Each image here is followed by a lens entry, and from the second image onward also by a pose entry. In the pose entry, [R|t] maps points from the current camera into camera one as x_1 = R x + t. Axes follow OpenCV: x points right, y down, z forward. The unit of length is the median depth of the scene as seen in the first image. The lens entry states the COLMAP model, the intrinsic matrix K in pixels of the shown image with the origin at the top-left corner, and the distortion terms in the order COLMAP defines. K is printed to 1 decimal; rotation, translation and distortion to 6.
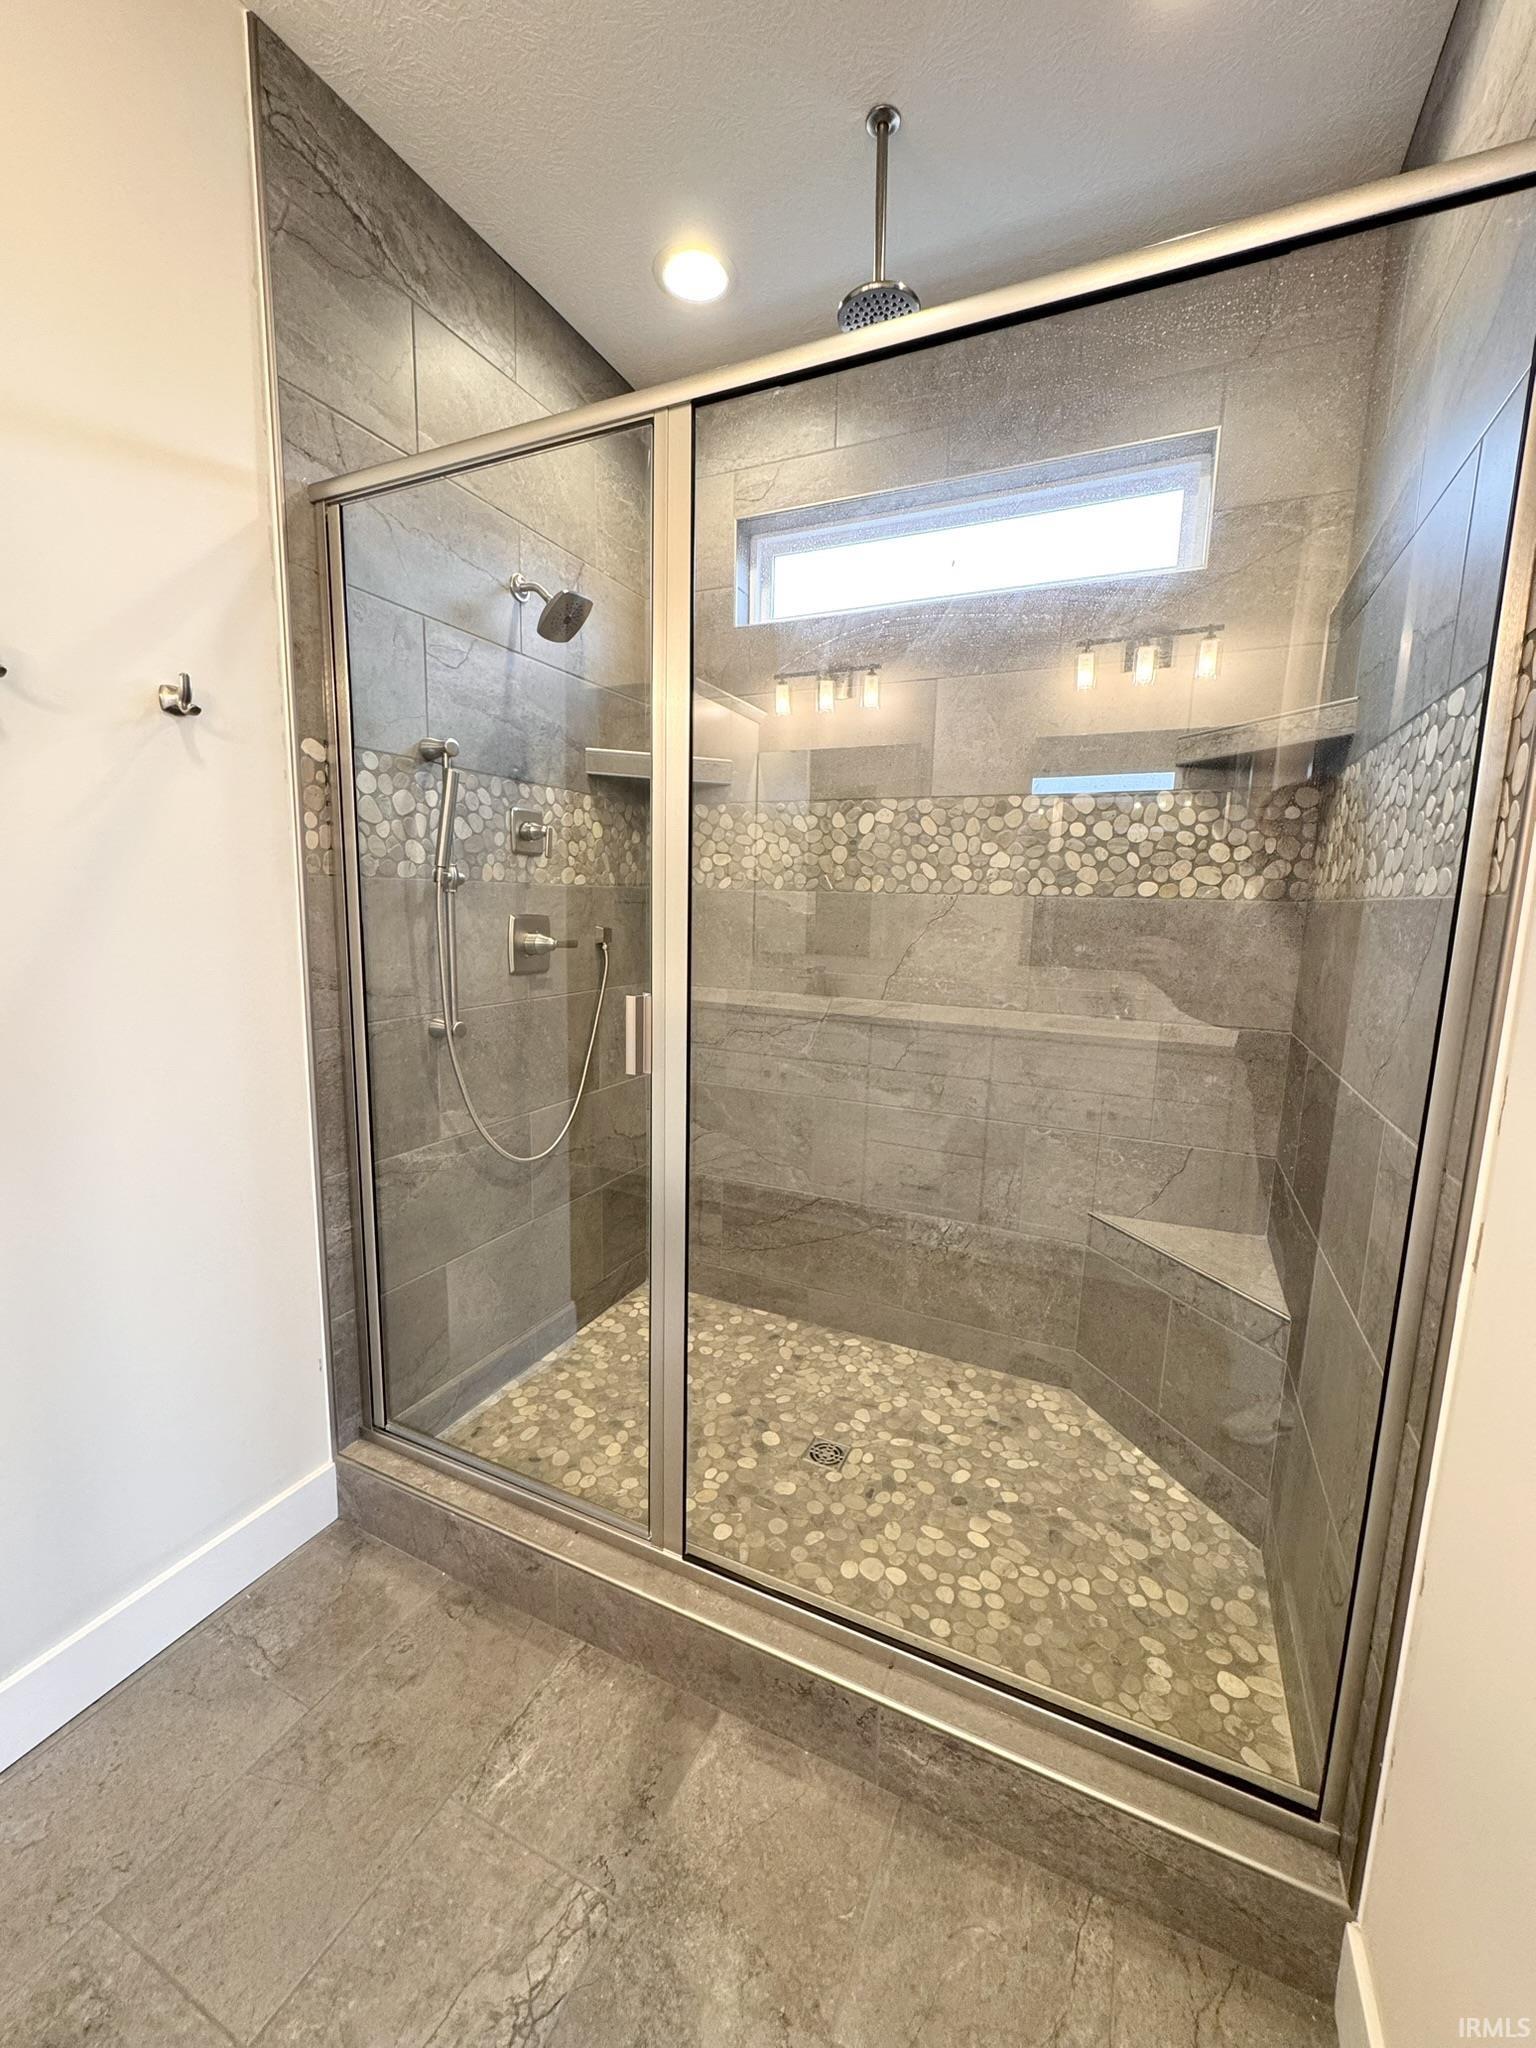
lens RADIAL K [[818.3, 0, 771.3], [0, 818.3, 1022.7], [0, 0, 1]] dist [-0.002190, 0.000504]
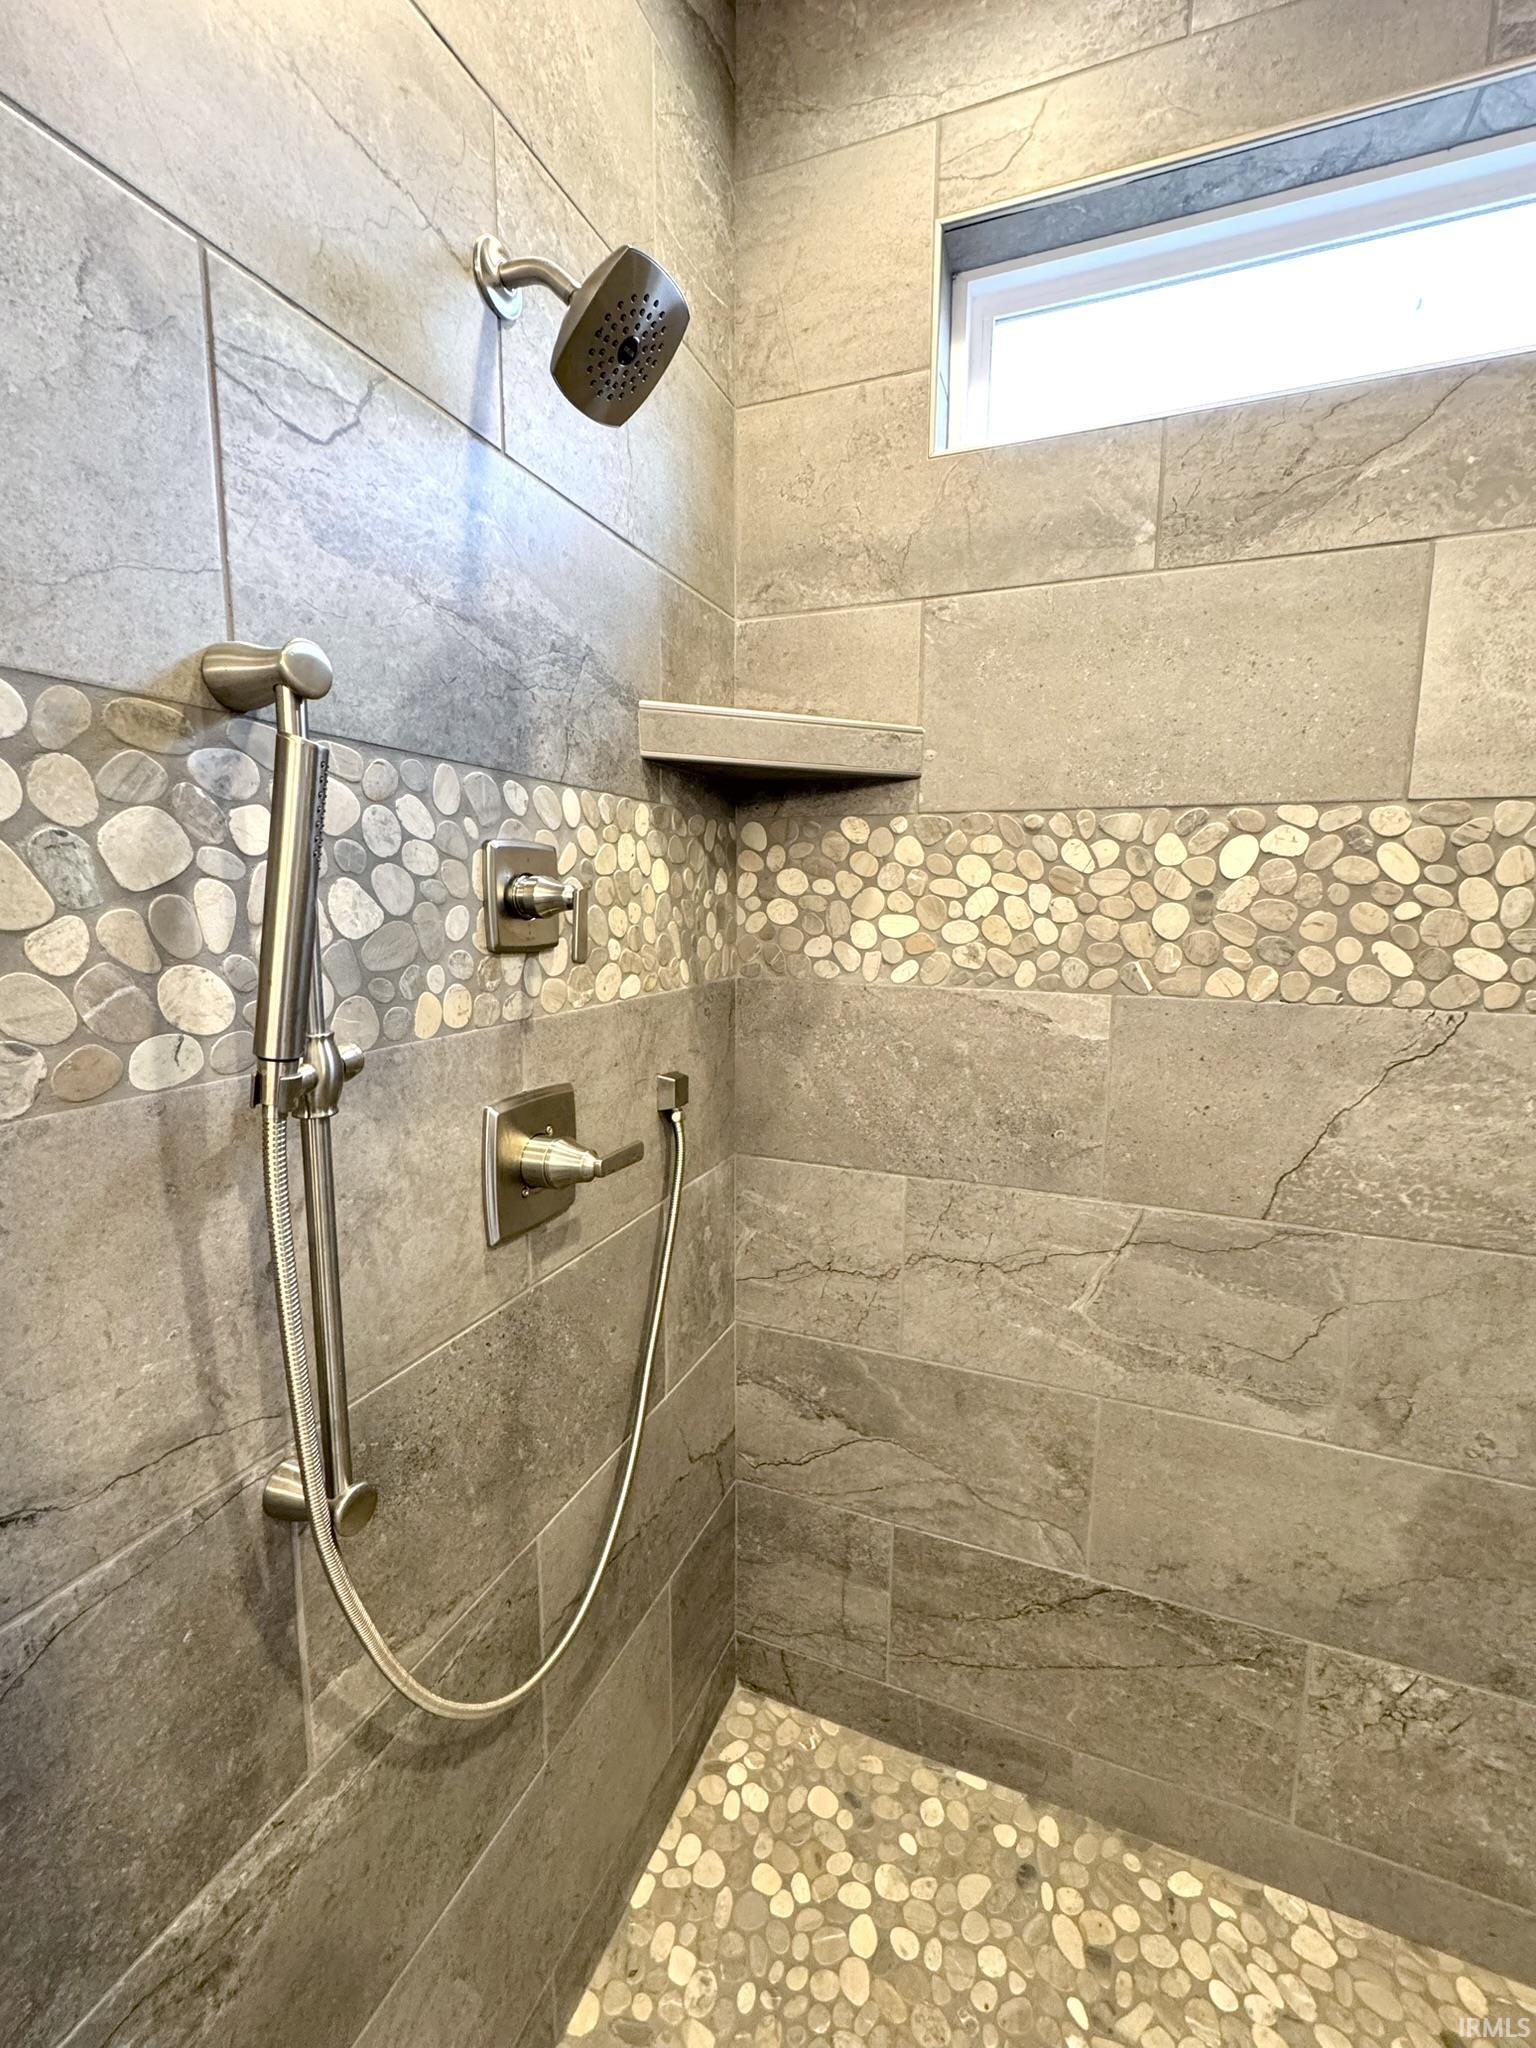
lens RADIAL K [[867.2, 0, 771.6], [0, 867.2, 1019.4], [0, 0, 1]] dist [-0.001396, 0.000191]
pose [[0.998561, -0.023195, 0.048357, -0.191987], [0.023611, 0.999689, -0.008034, -0.161828], [-0.048156, 0.009165, 0.998798, 0.546760]]
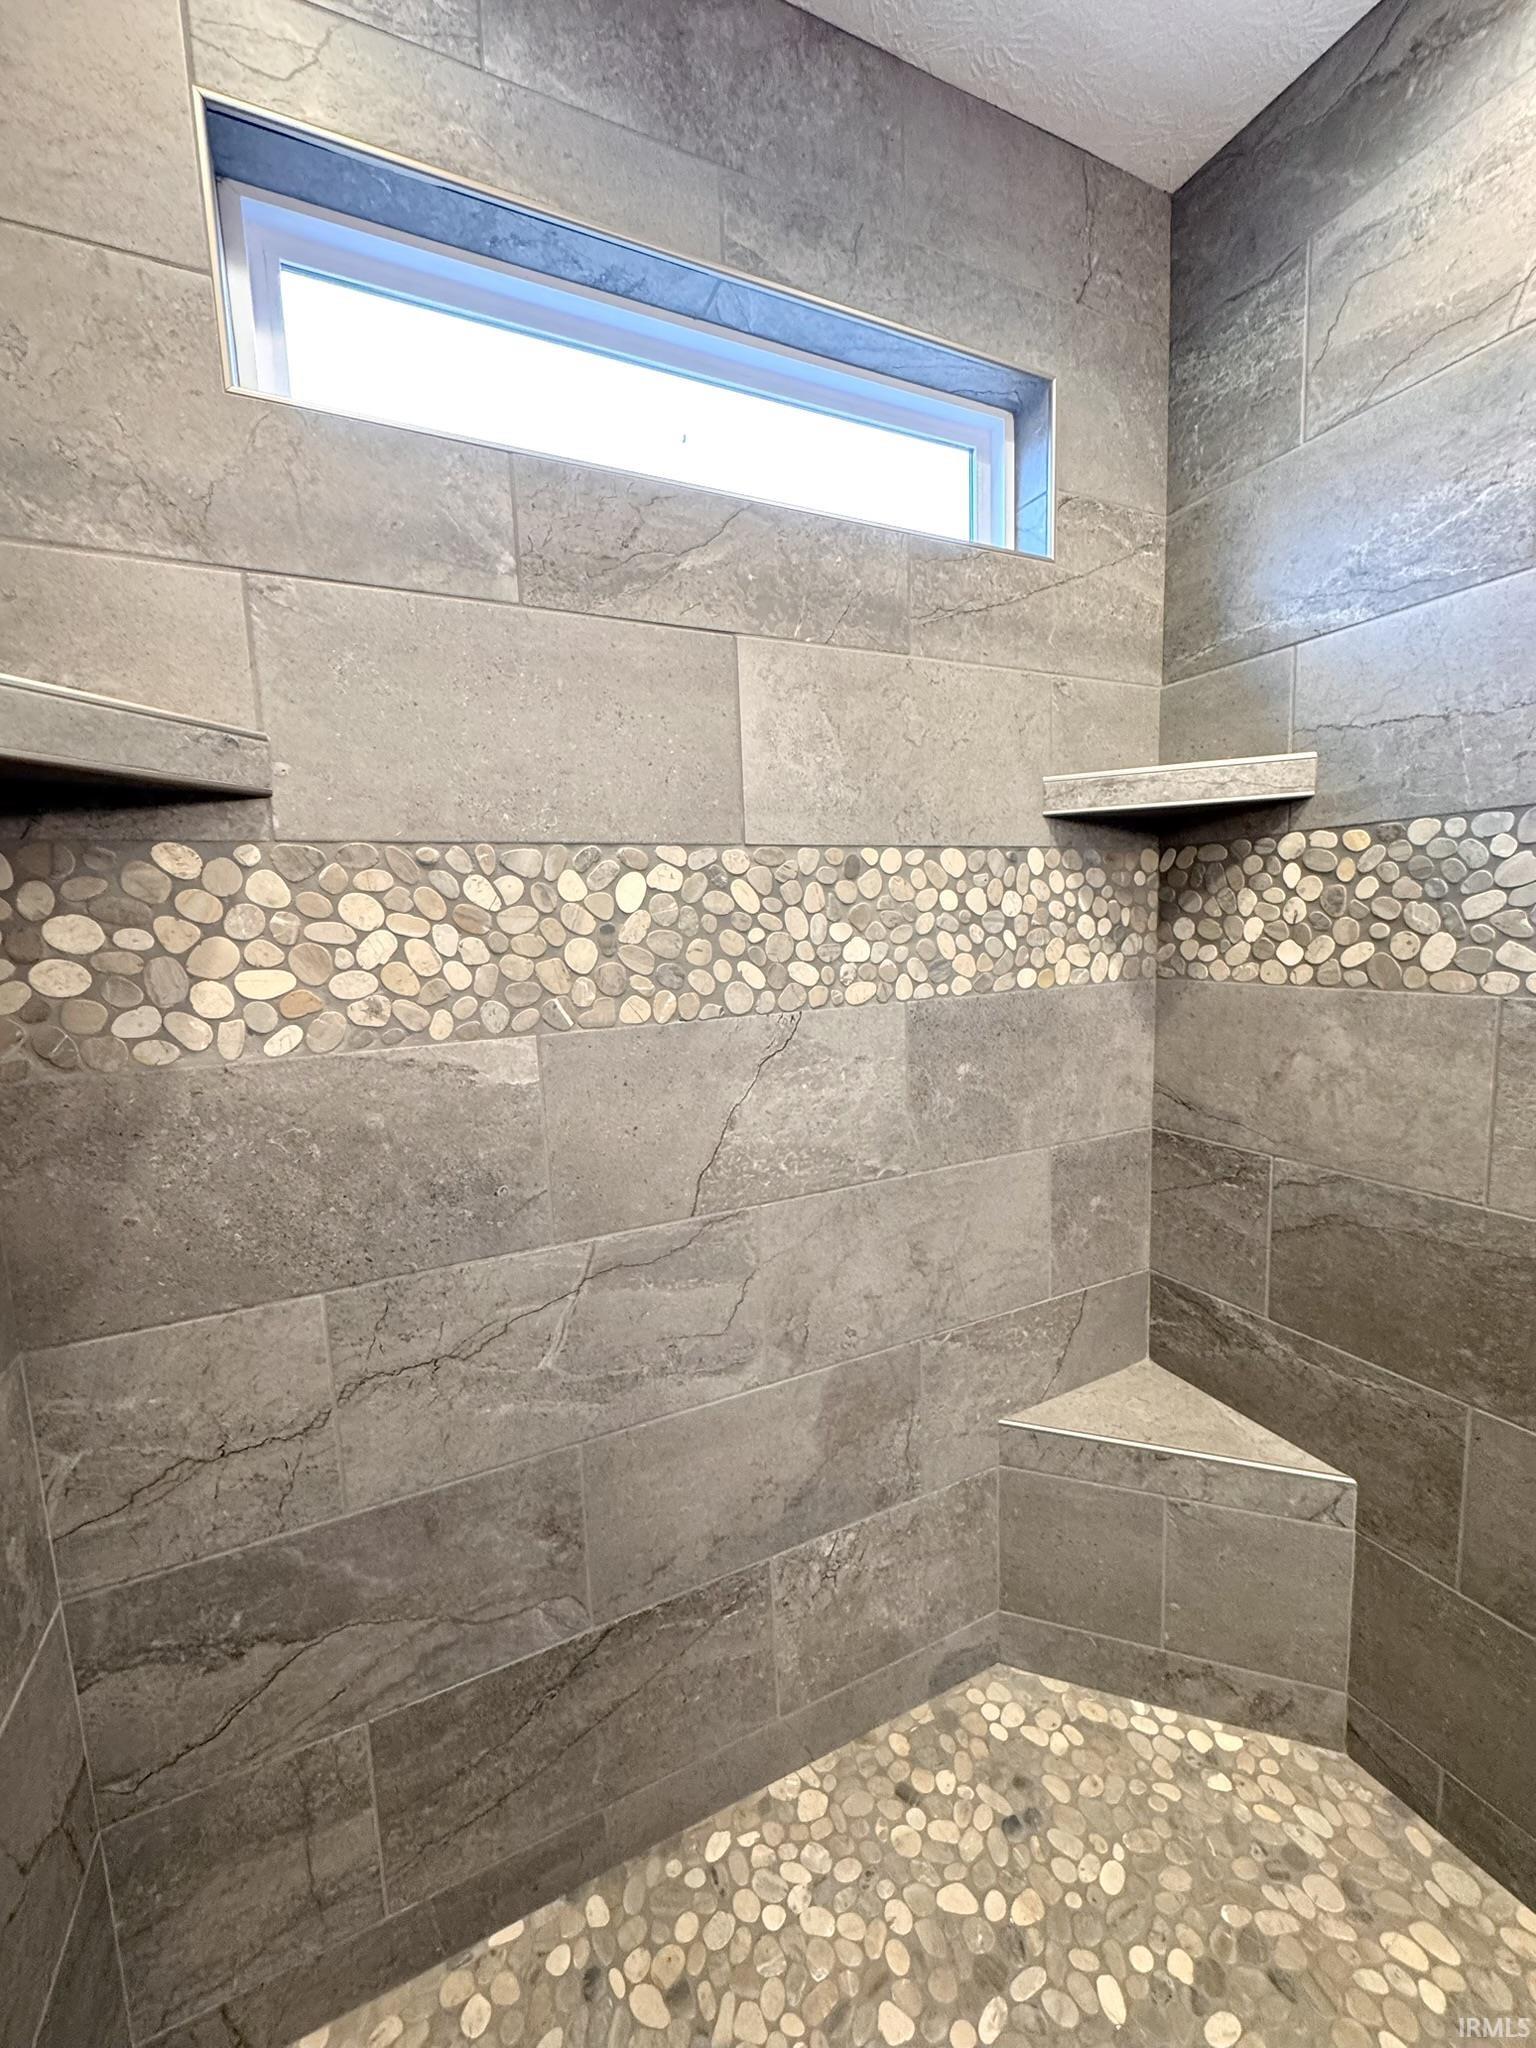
lens RADIAL K [[818.3, 0, 772.1], [0, 818.3, 1021.3], [0, 0, 1]] dist [-0.002190, 0.000504]
pose [[0.629881, -0.141050, 0.763777, -0.243014], [0.168923, 0.984711, 0.042541, -0.182719], [-0.758100, 0.102224, 0.644077, 0.654945]]
